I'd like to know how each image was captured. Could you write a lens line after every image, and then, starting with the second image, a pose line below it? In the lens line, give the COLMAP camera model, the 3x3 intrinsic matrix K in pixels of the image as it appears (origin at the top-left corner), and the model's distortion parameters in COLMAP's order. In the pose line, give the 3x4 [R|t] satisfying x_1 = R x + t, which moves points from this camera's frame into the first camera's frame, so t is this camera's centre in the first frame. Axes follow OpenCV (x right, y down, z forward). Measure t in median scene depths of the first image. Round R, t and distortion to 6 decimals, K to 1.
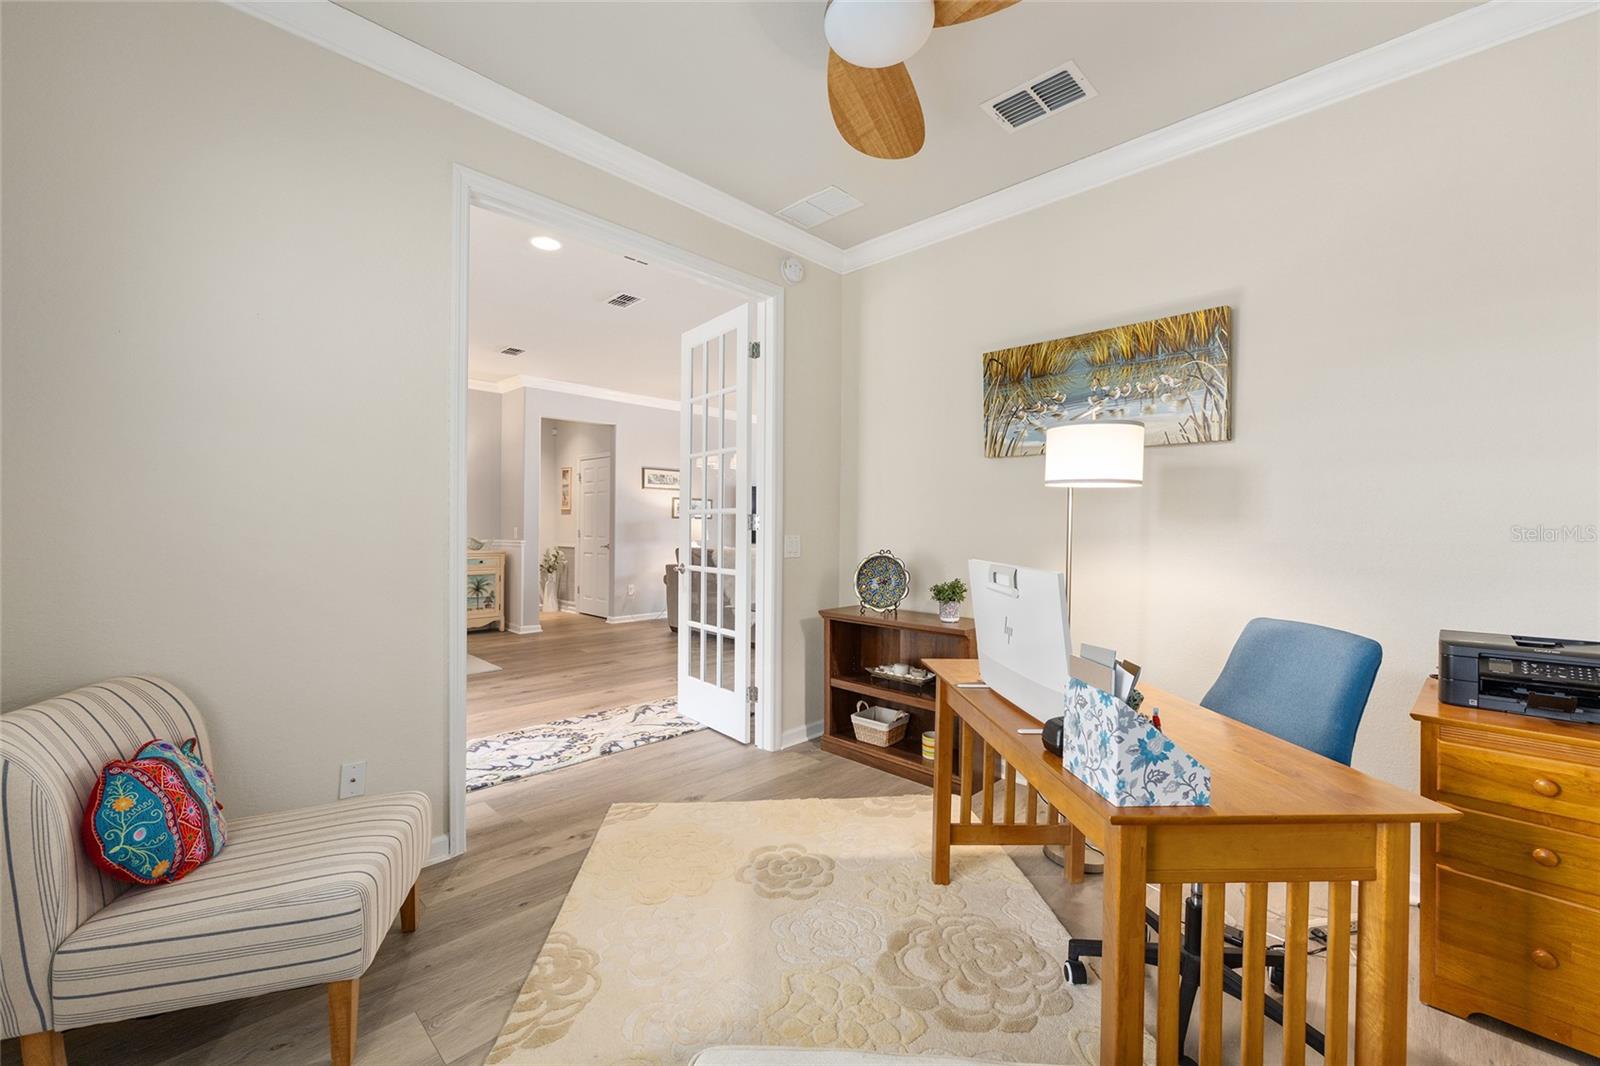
lens RADIAL K [[641.7, 0, 800.8], [0, 641.7, 531.5], [0, 0, 1]] dist [-0.002759, 0.001224]
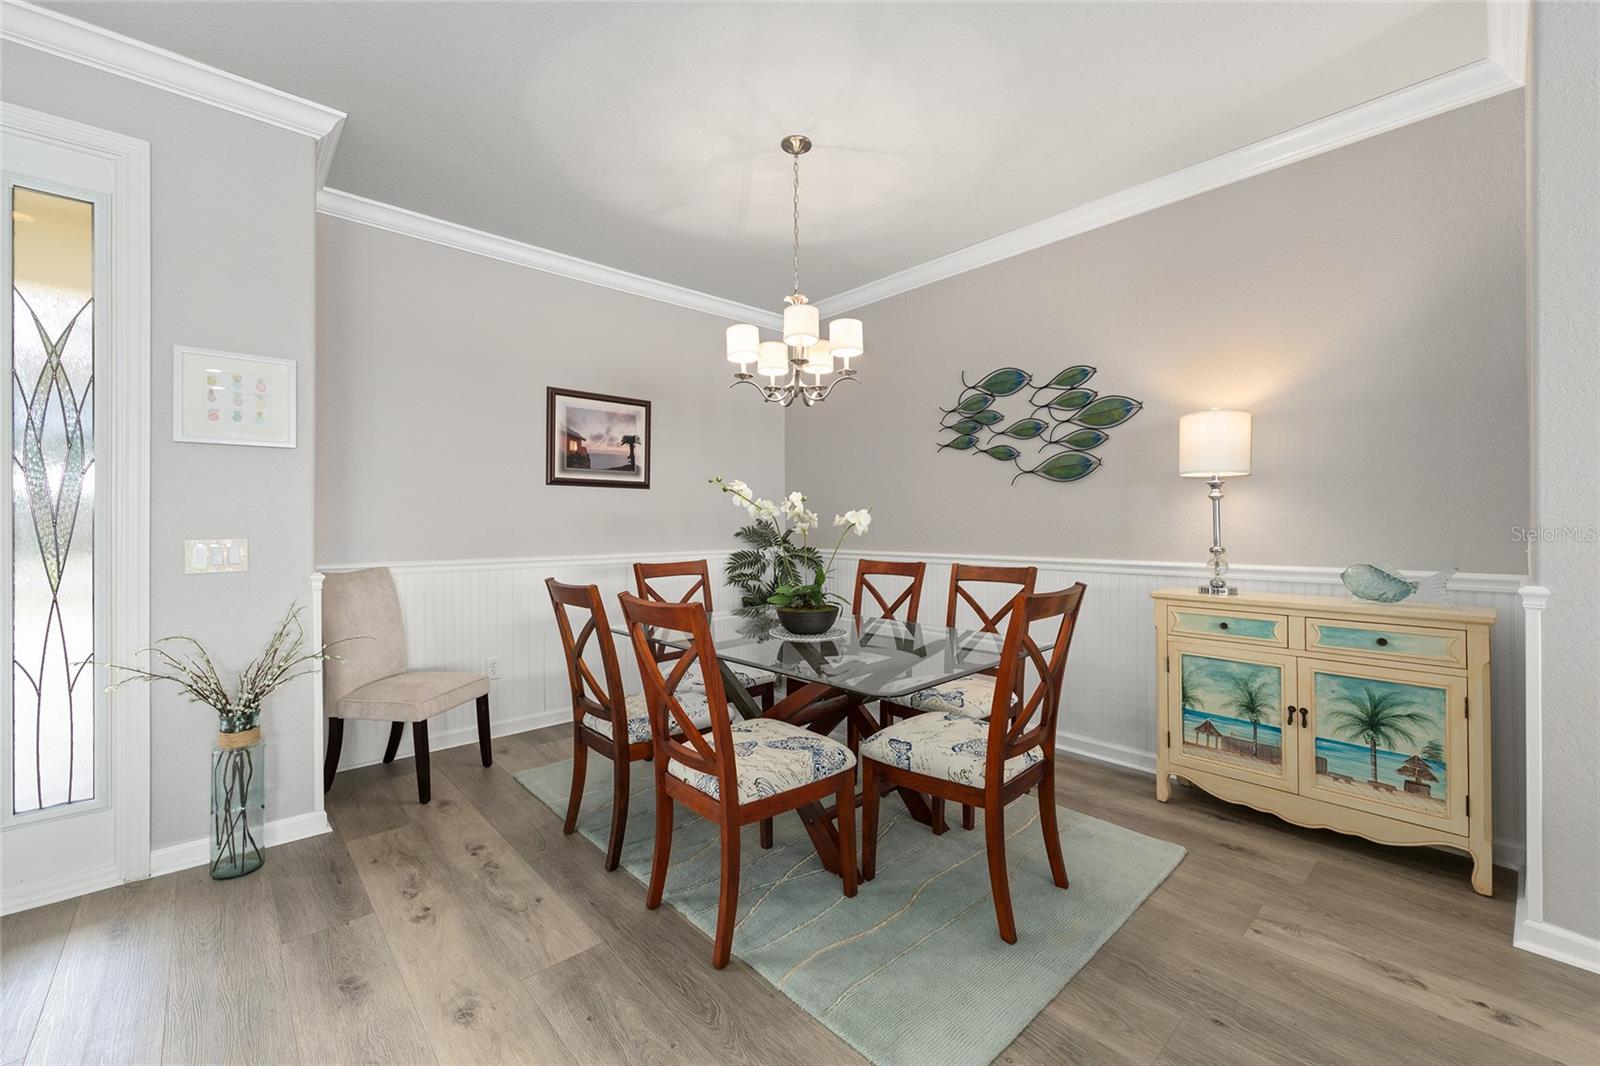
lens RADIAL K [[641.7, 0, 805.5], [0, 641.7, 522.0], [0, 0, 1]] dist [-0.002759, 0.001224]
pose [[-0.057327, -0.010730, -0.998298, -0.159793], [-0.005025, 0.999933, -0.010459, -0.007454], [0.998343, 0.004417, -0.057377, 0.717880]]
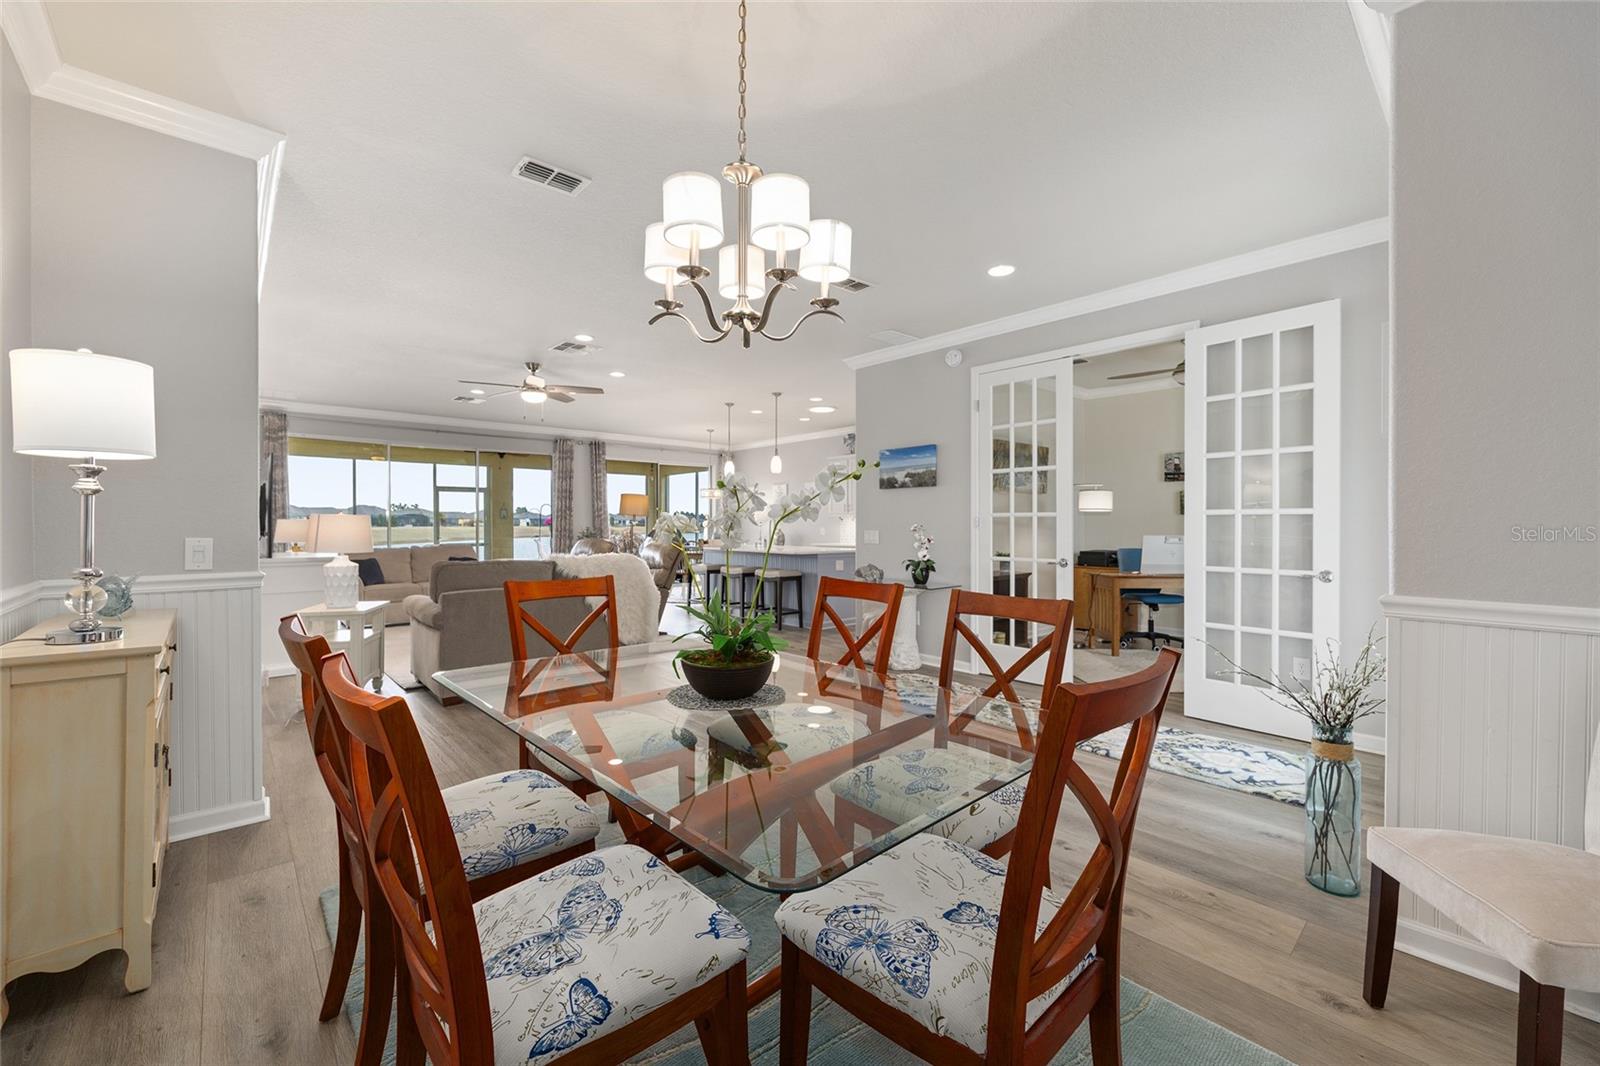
lens RADIAL K [[641.7, 0, 814.2], [0, 641.7, 526.9], [0, 0, 1]] dist [-0.002759, 0.001224]
pose [[0.048830, -0.015245, 0.998691, -0.781518], [0.005832, 0.999871, 0.014978, -0.015573], [-0.998790, 0.005093, 0.048912, 0.652041]]
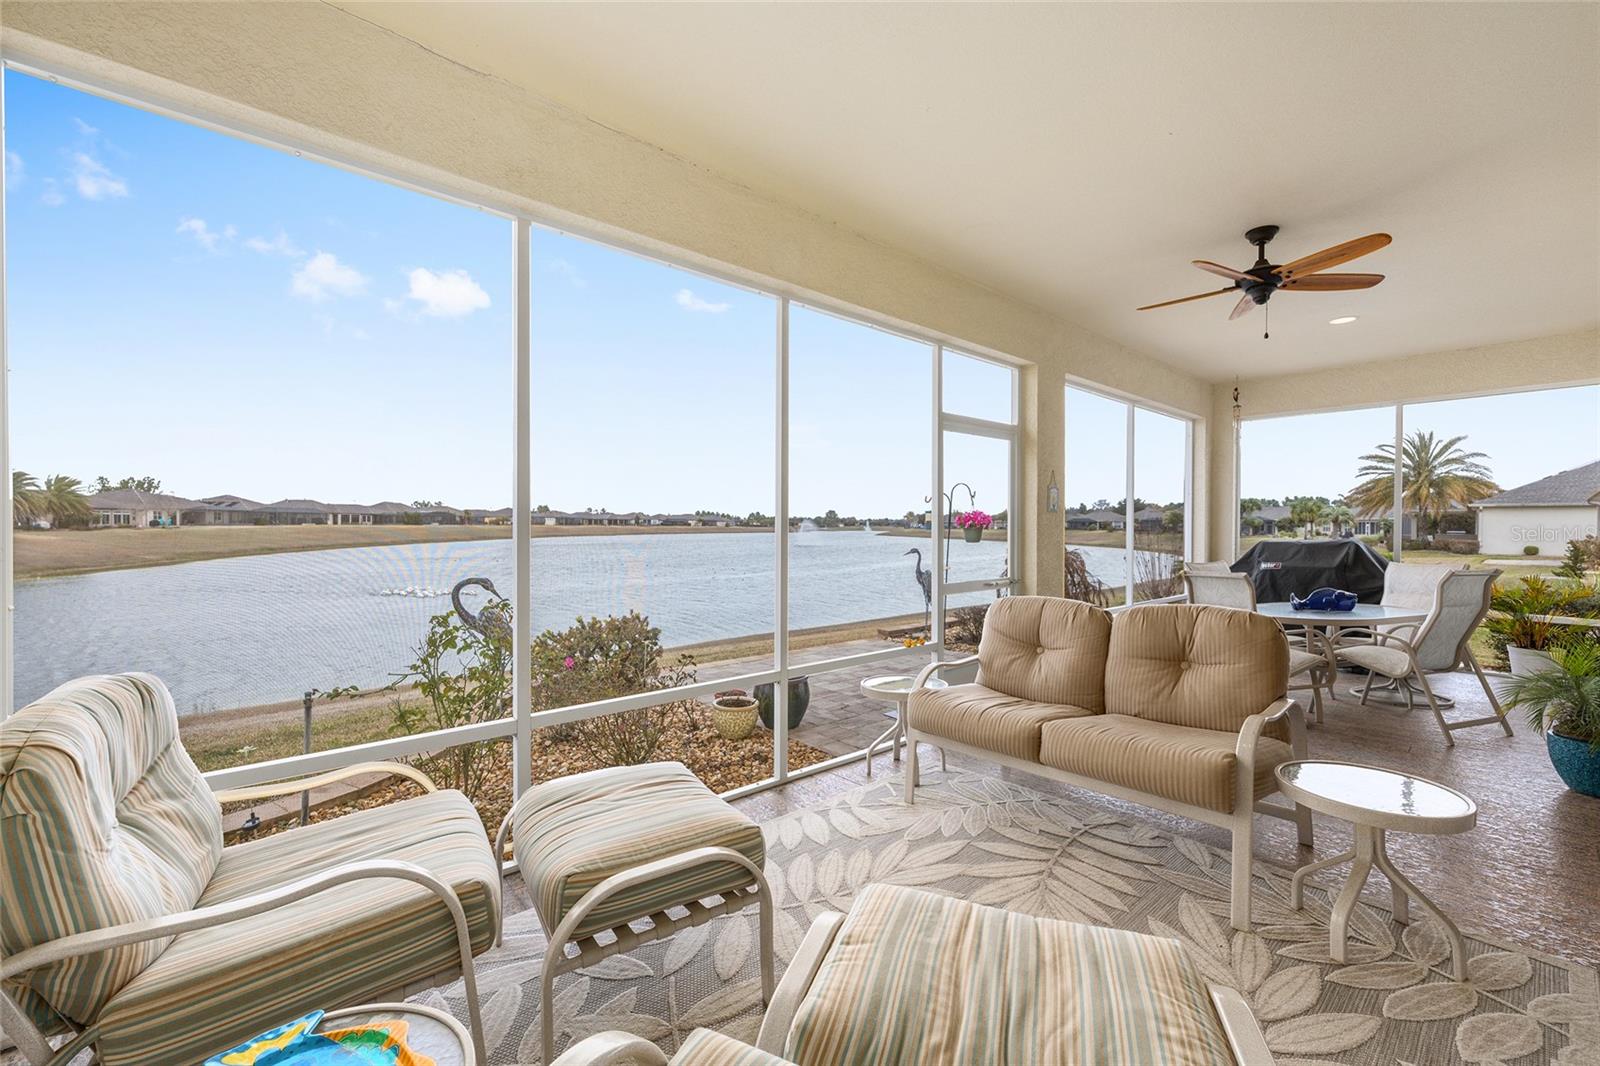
lens RADIAL K [[641.7, 0, 806.0], [0, 641.7, 525.2], [0, 0, 1]] dist [-0.002759, 0.001224]
pose [[0.082502, -0.011545, 0.996524, 0.304357], [0.000877, 0.999933, 0.011512, -0.010307], [-0.996591, -0.000076, 0.082507, 1.849573]]
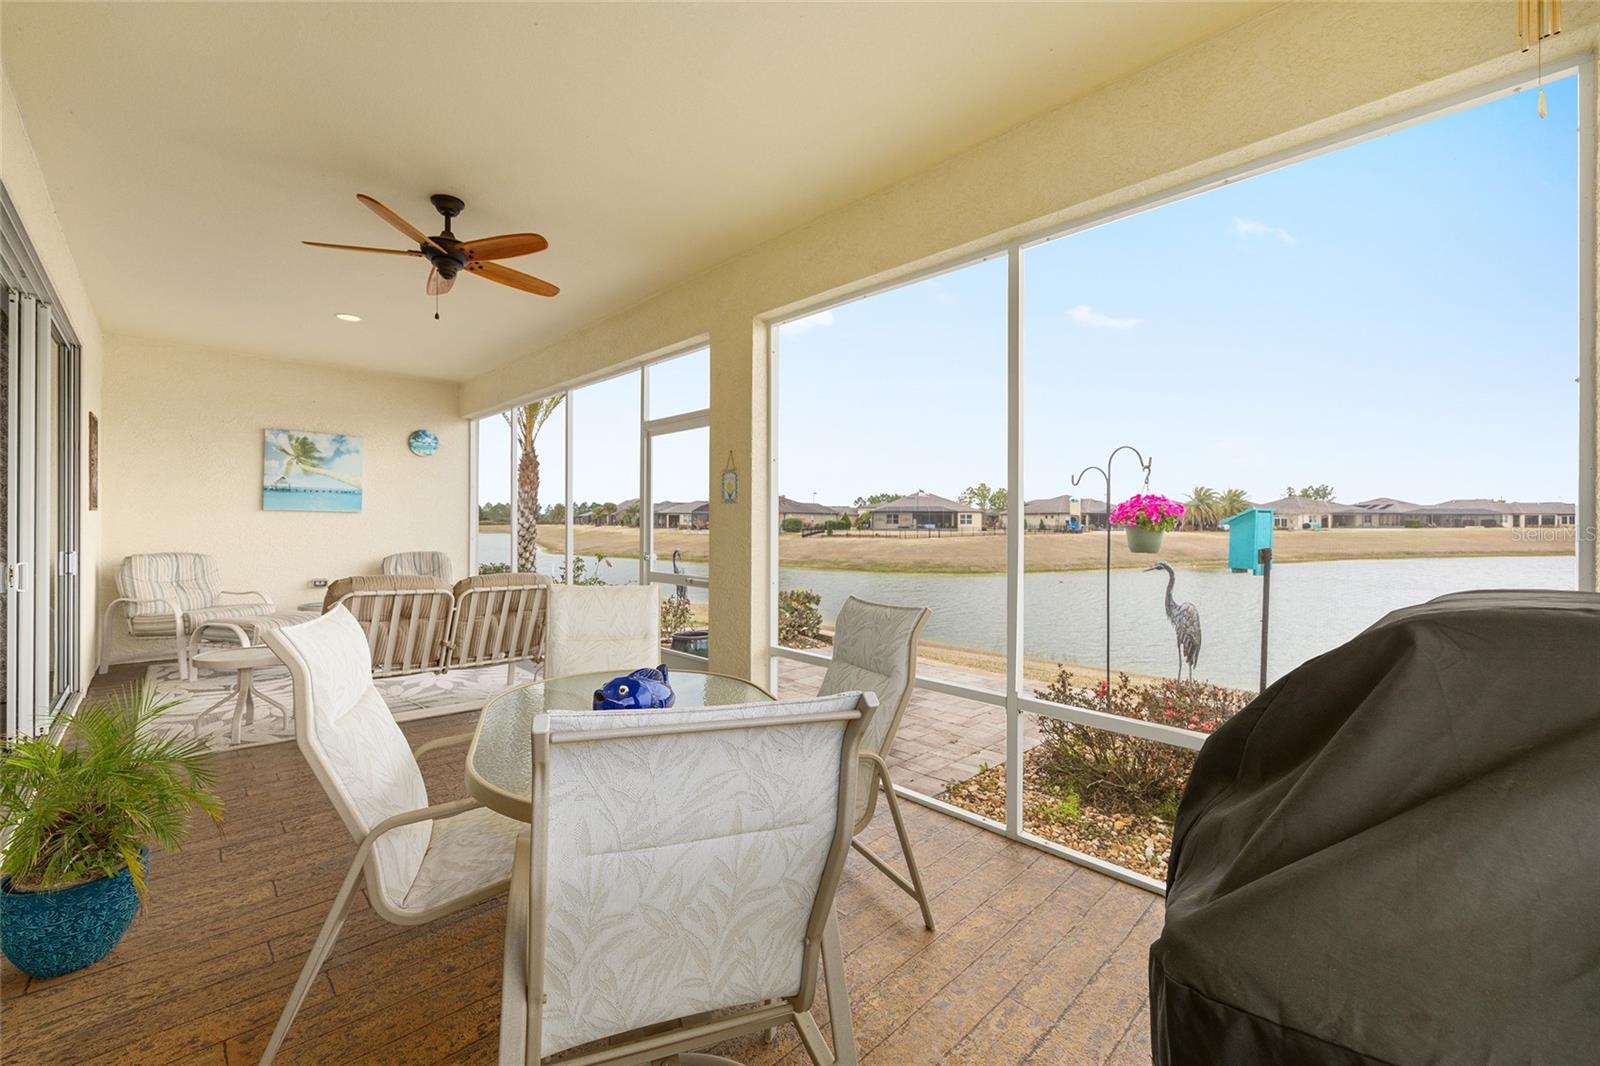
lens RADIAL K [[641.7, 0, 797.2], [0, 641.7, 517.7], [0, 0, 1]] dist [-0.002759, 0.001224]
pose [[0.999522, -0.007383, -0.030015, 1.089153], [0.007013, 0.999898, -0.012407, 0.003927], [0.030104, 0.012190, 0.999472, 1.096027]]
